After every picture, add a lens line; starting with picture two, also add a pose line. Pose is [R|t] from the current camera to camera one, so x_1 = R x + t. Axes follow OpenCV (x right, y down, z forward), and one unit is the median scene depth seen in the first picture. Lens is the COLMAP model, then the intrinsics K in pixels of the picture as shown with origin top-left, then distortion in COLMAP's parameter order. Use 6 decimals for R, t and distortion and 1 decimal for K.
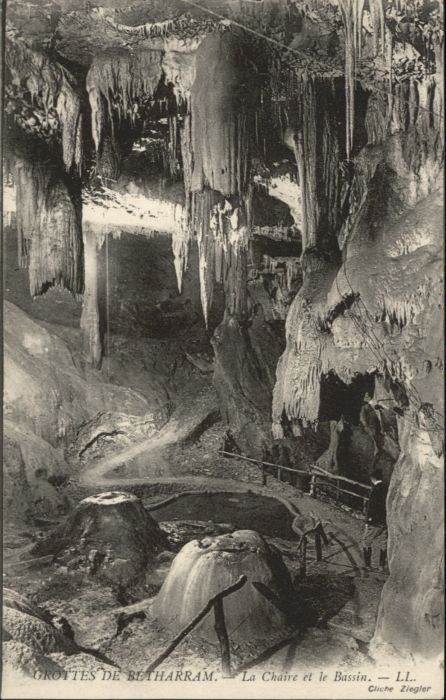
lens RADIAL K [[929.5, 0, 223.4], [0, 929.5, 352.8], [0, 0, 1]] dist [0.012003, 0.000000]
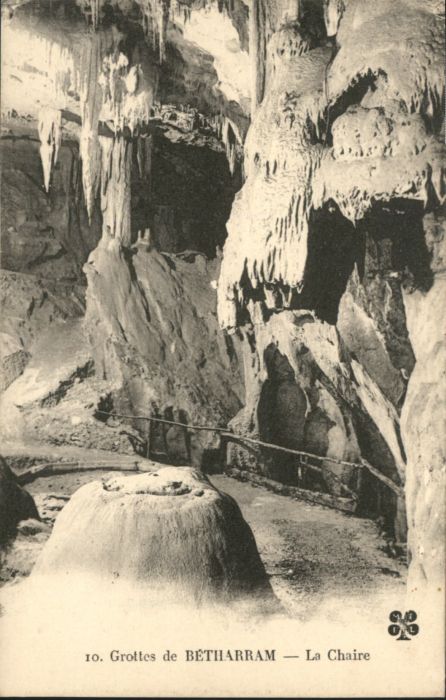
lens RADIAL K [[929.5, 0, 221.3], [0, 929.5, 346.4], [0, 0, 1]] dist [0.012003, 0.000000]
pose [[0.982382, 0.032358, 0.184059, -0.046199], [-0.020203, 0.997512, -0.067533, 0.112224], [-0.185787, 0.062625, 0.980592, 0.289026]]
